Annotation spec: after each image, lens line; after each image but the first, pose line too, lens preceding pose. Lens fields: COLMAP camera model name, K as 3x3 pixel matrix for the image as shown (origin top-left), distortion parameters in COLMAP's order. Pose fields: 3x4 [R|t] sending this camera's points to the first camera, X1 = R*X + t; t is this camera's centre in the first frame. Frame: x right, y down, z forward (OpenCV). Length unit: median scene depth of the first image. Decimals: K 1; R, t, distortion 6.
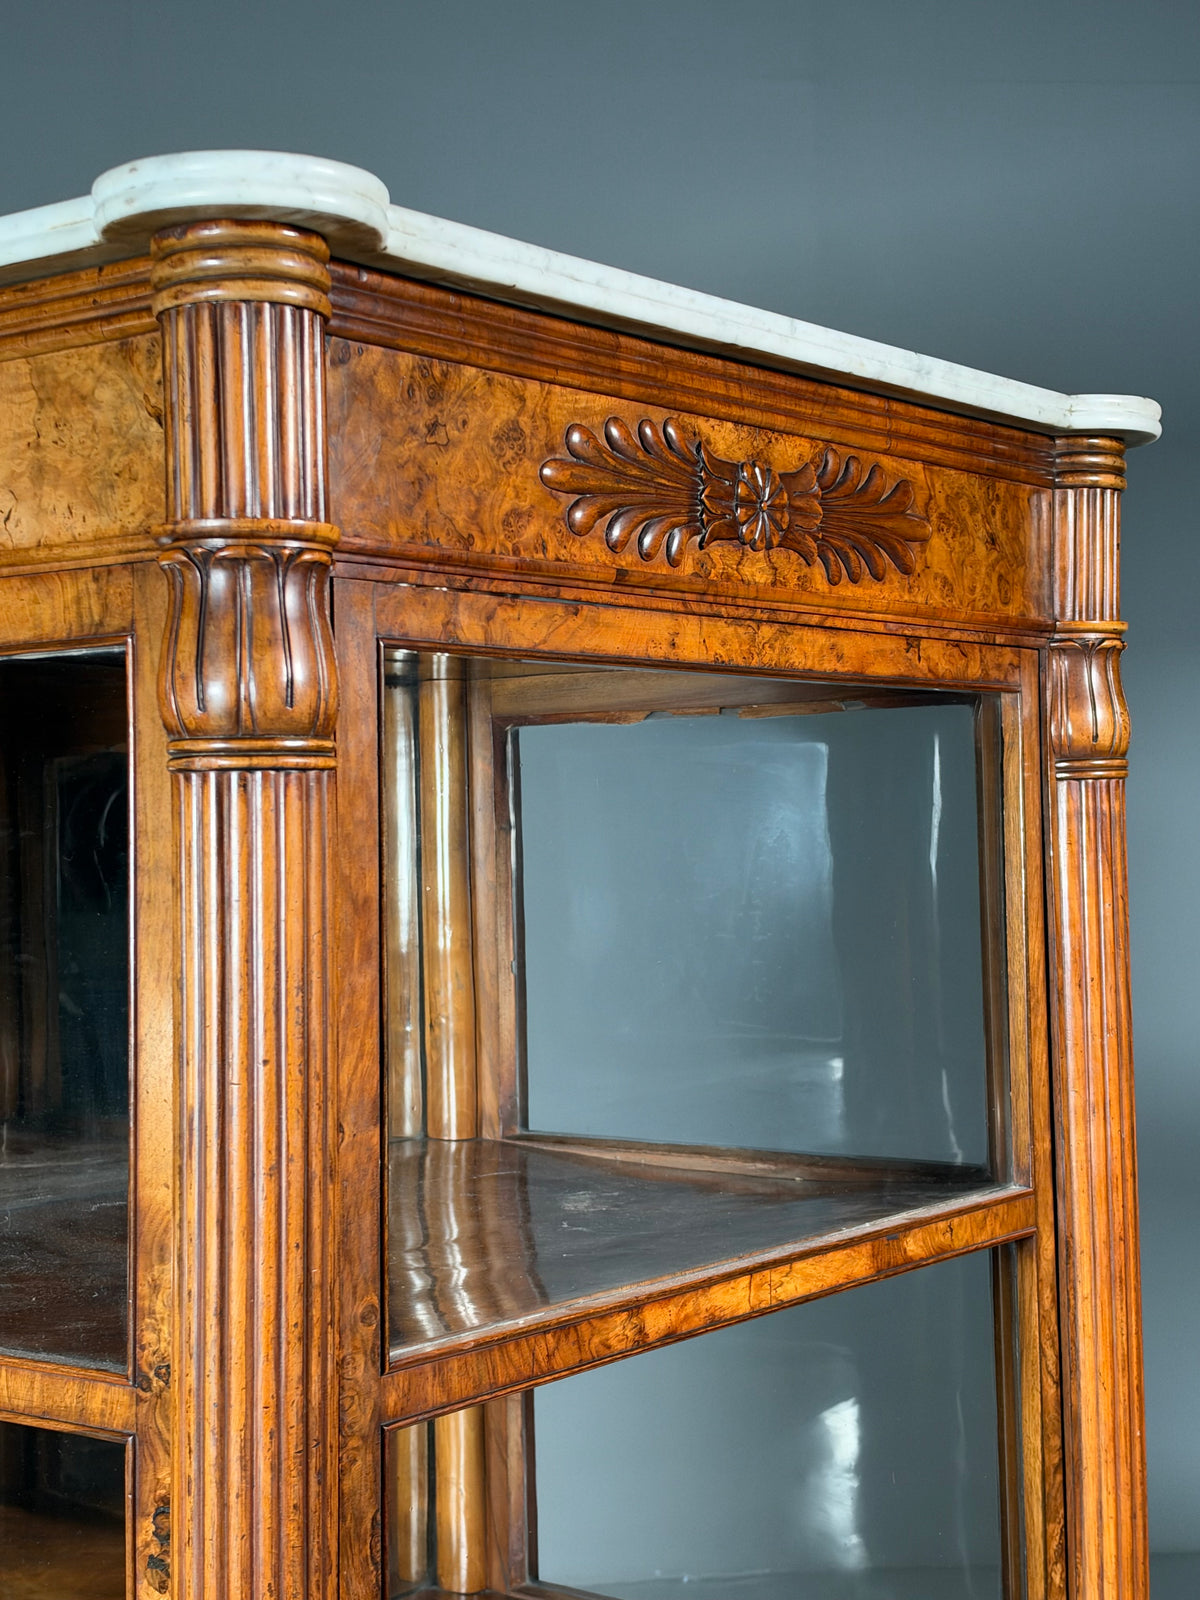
lens RADIAL K [[2434.7, 0, 614.3], [0, 2434.7, 792.0], [0, 0, 1]] dist [0.198566, 0.000000]
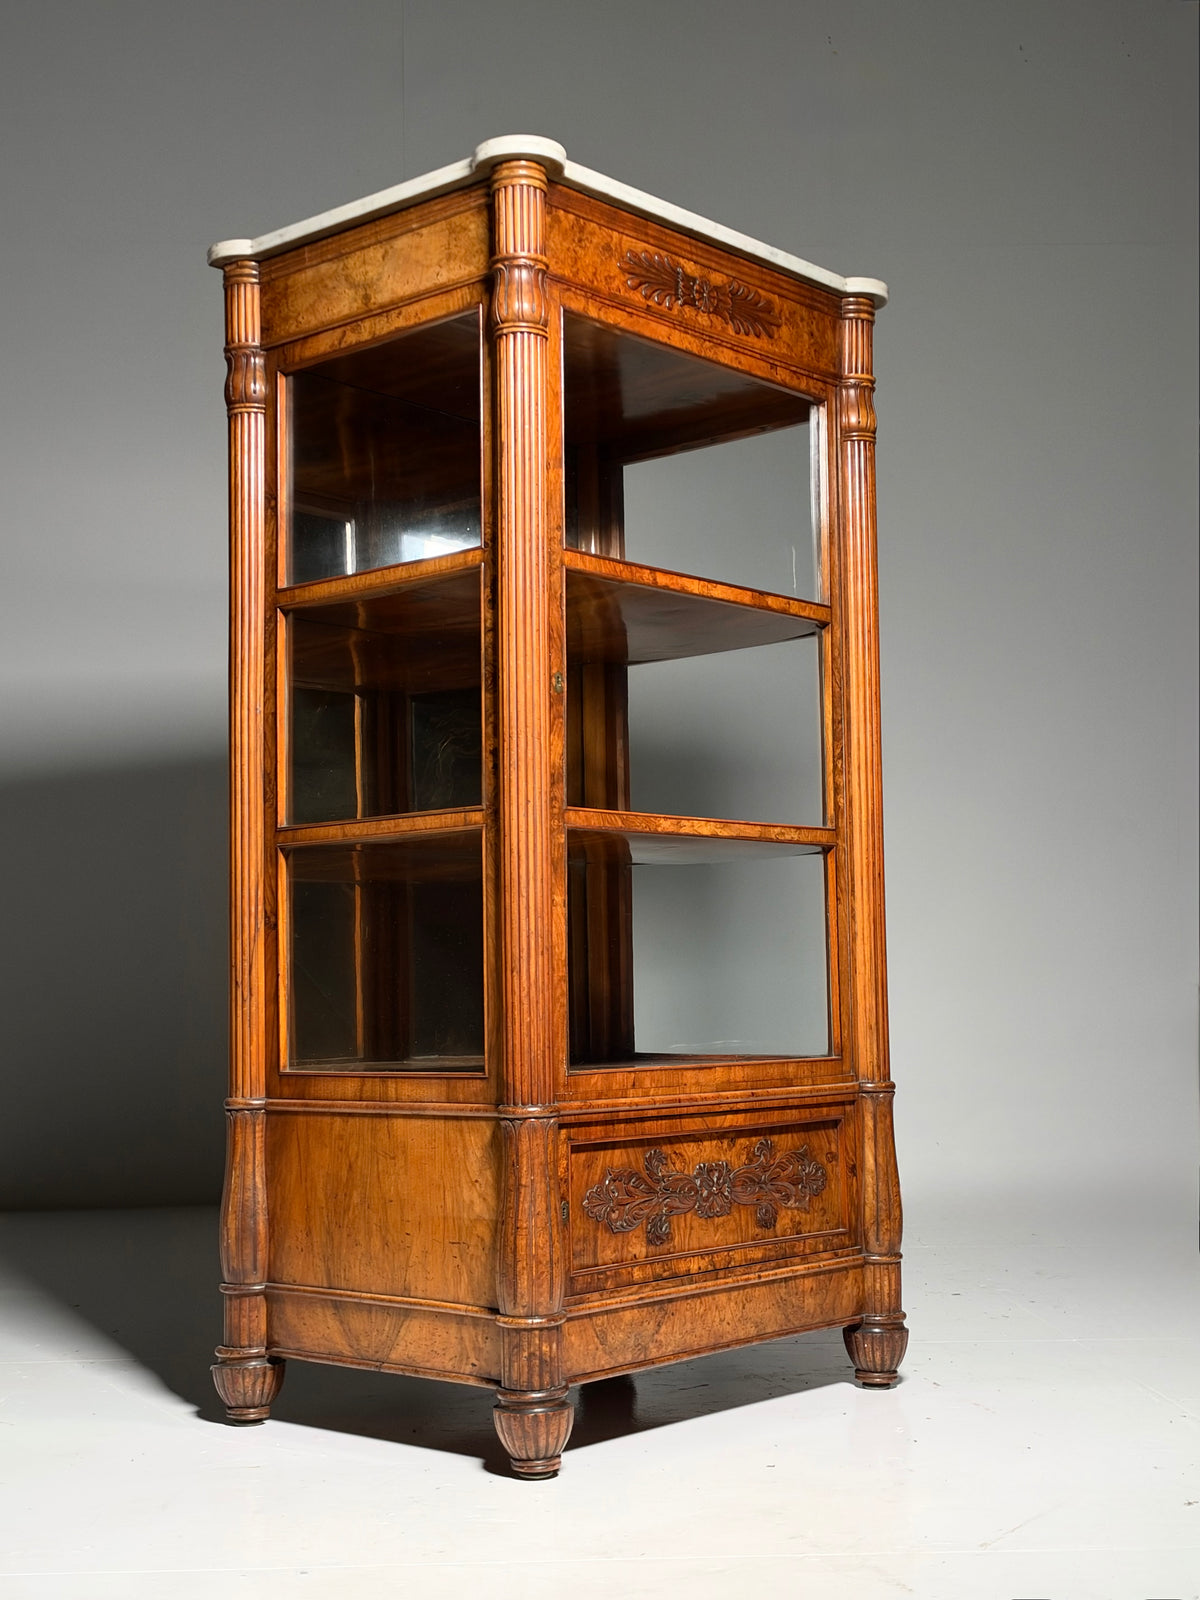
lens RADIAL K [[2125.6, 0, 614.6], [0, 2125.6, 800.4], [0, 0, 1]] dist [0.176776, 0.000000]
pose [[0.997813, -0.001822, -0.066068, 0.119818], [-0.002960, 0.997386, -0.072203, 0.621293], [0.066026, 0.072241, 0.995199, -1.332181]]
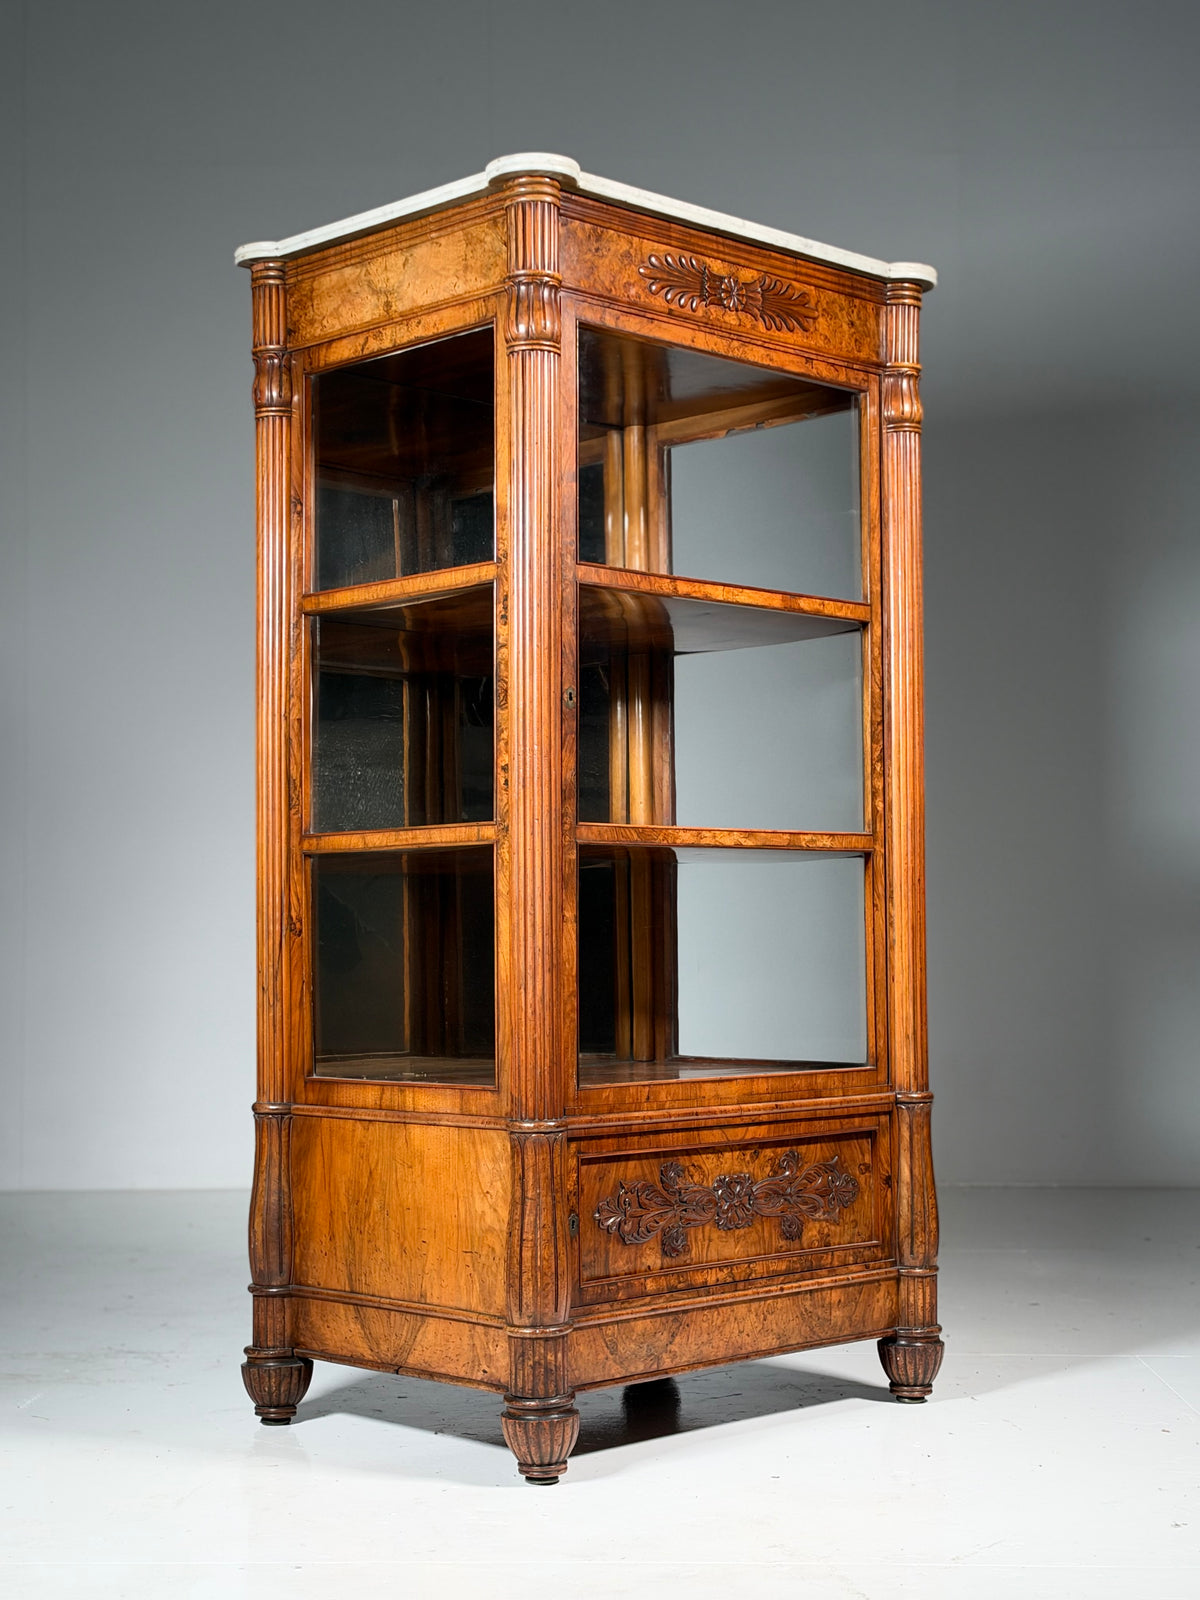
lens RADIAL K [[2434.7, 0, 611.4], [0, 2434.7, 802.0], [0, 0, 1]] dist [0.198566, 0.000000]
pose [[0.990261, 0.004033, -0.139163, 0.309991], [-0.009282, 0.999269, -0.037091, 0.541644], [0.138912, 0.038021, 0.989575, -1.642138]]
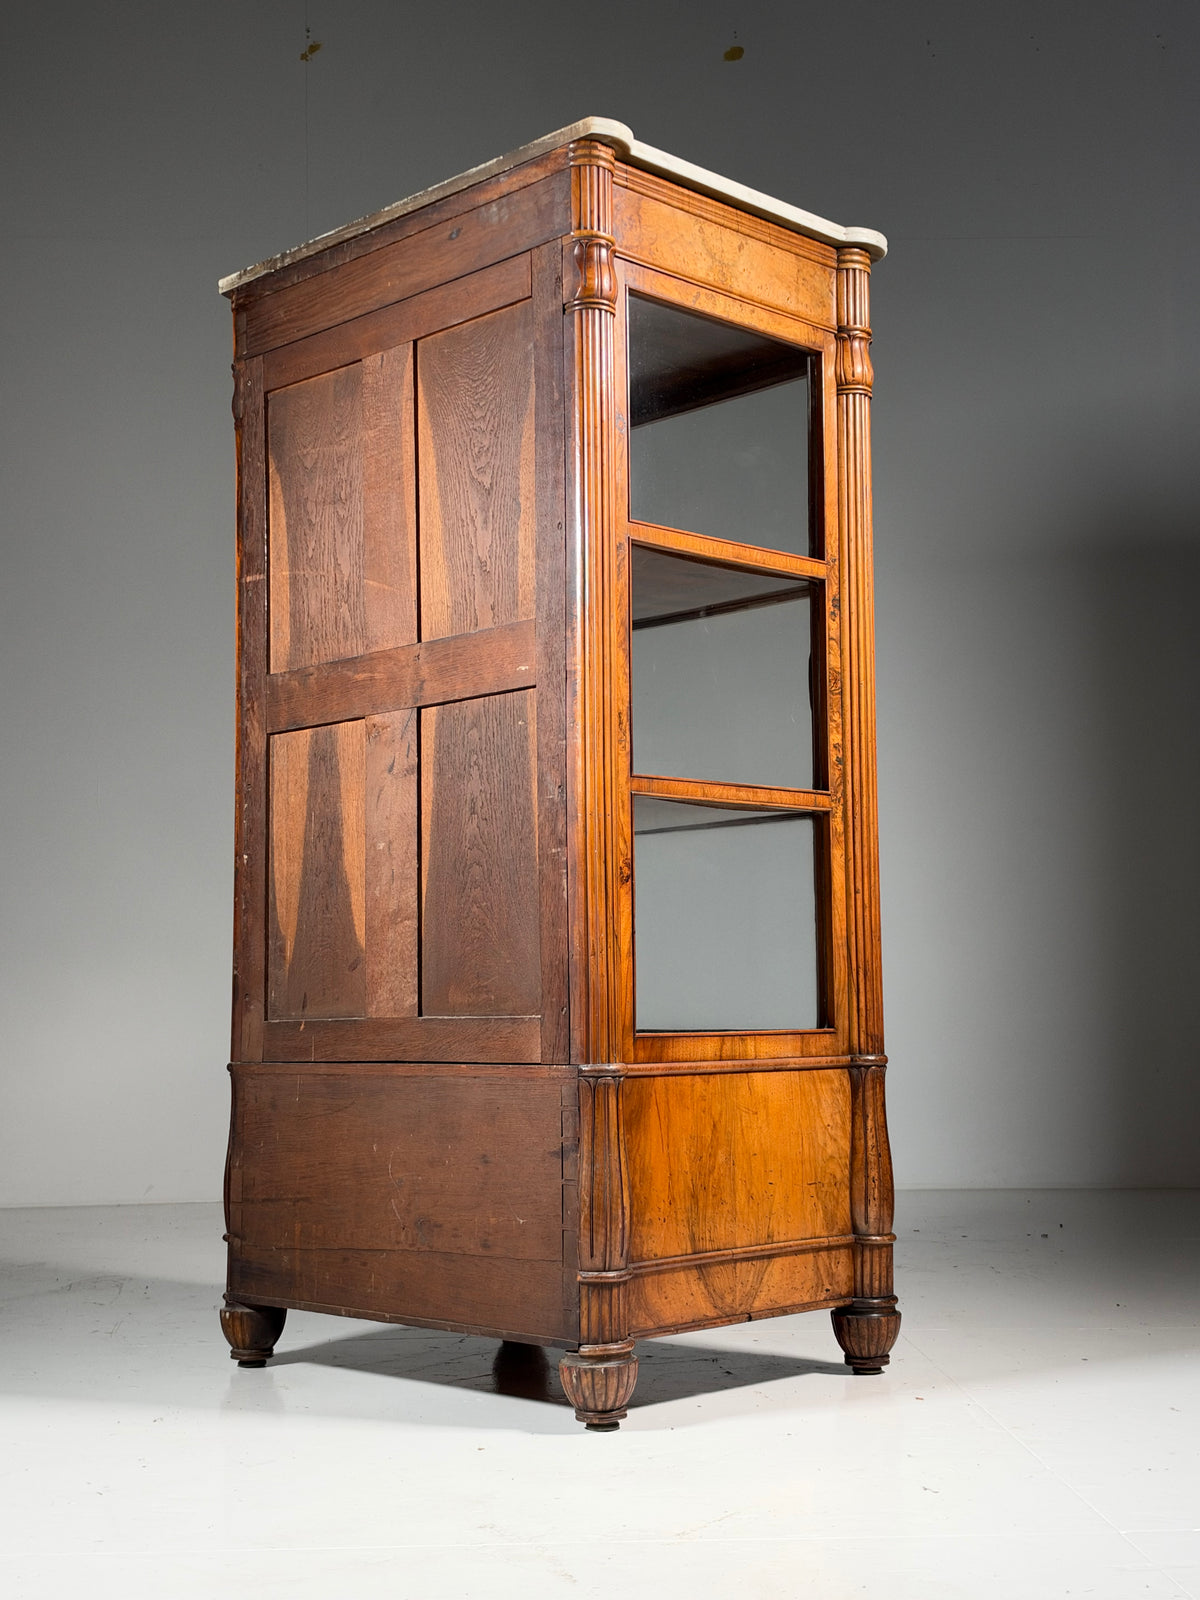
lens RADIAL K [[2019.1, 0, 597.0], [0, 2019.1, 802.1], [0, 0, 1]] dist [0.175695, 0.000000]
pose [[0.133524, 0.118145, 0.983978, -2.501227], [-0.007529, 0.992961, -0.118202, 0.760609], [-0.991017, 0.008374, 0.133474, 0.788437]]
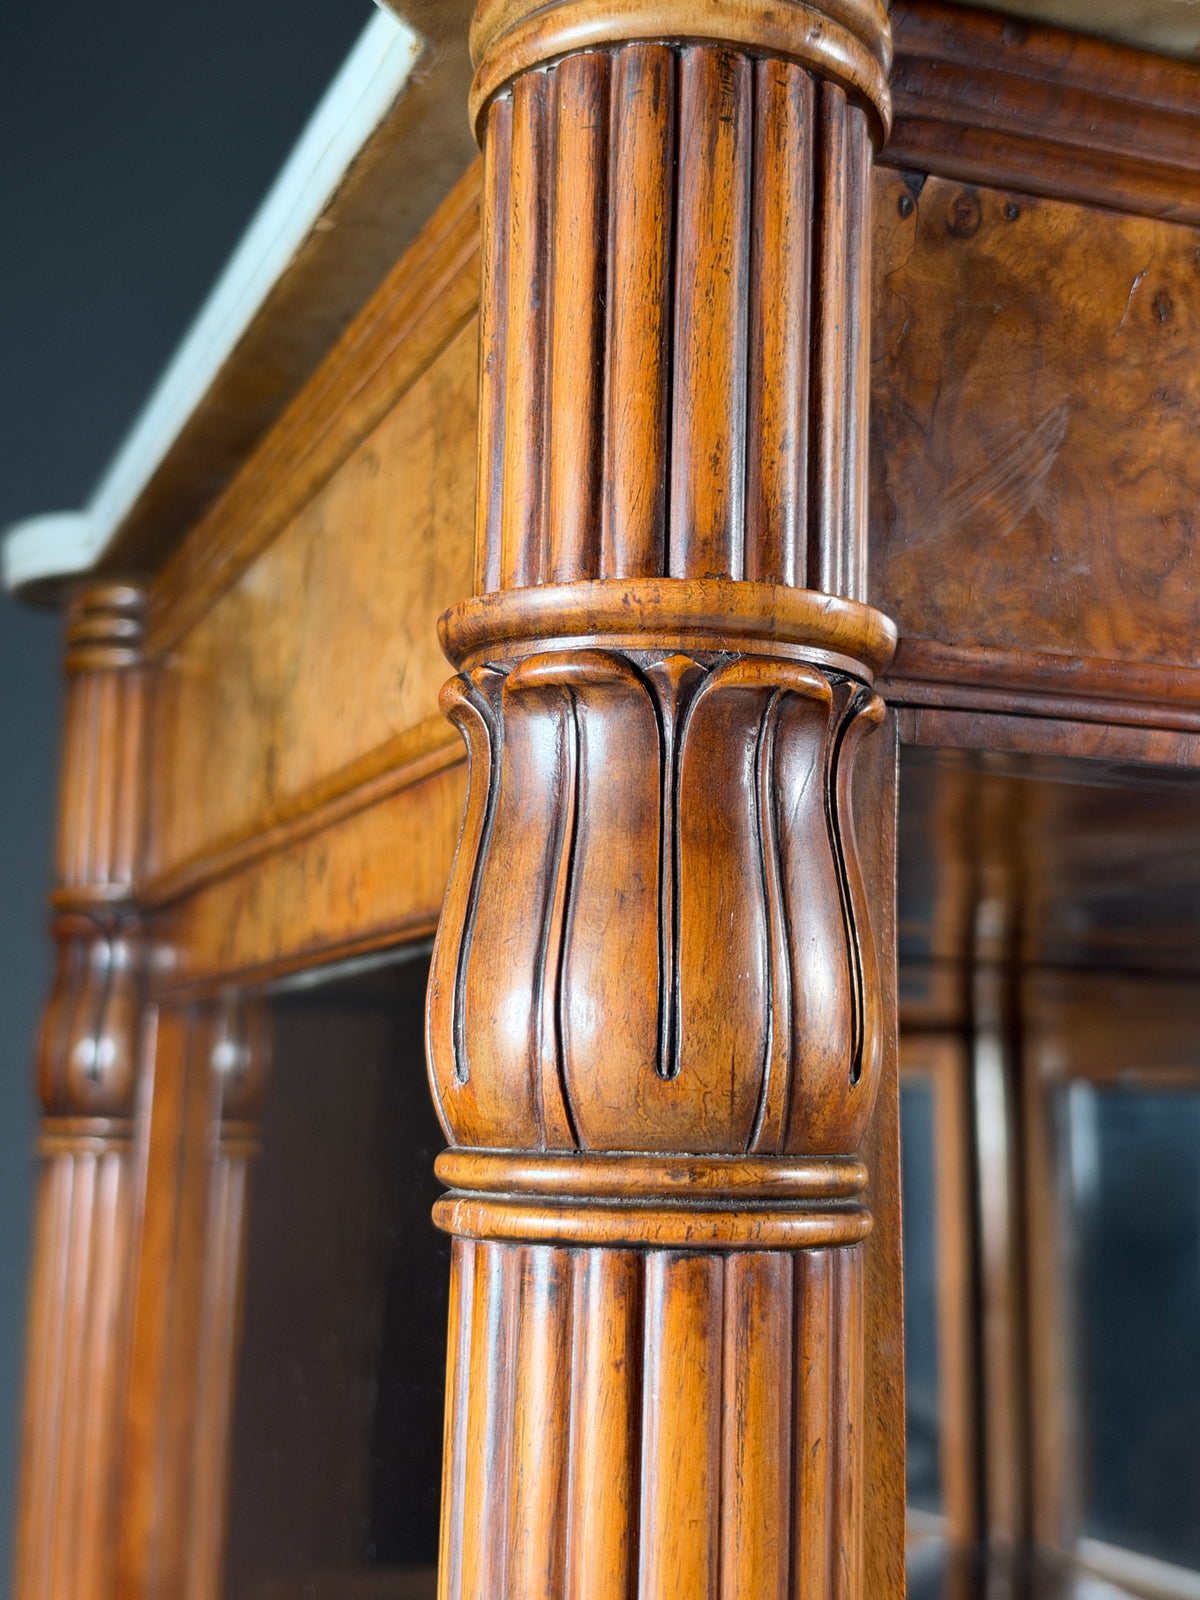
lens RADIAL K [[2125.6, 0, 606.6], [0, 2125.6, 787.2], [0, 0, 1]] dist [0.176776, 0.000000]
pose [[0.855902, -0.038593, -0.515695, 0.019914], [-0.030021, 0.991822, -0.124051, -0.029805], [0.516265, 0.121657, 0.847744, 0.566505]]
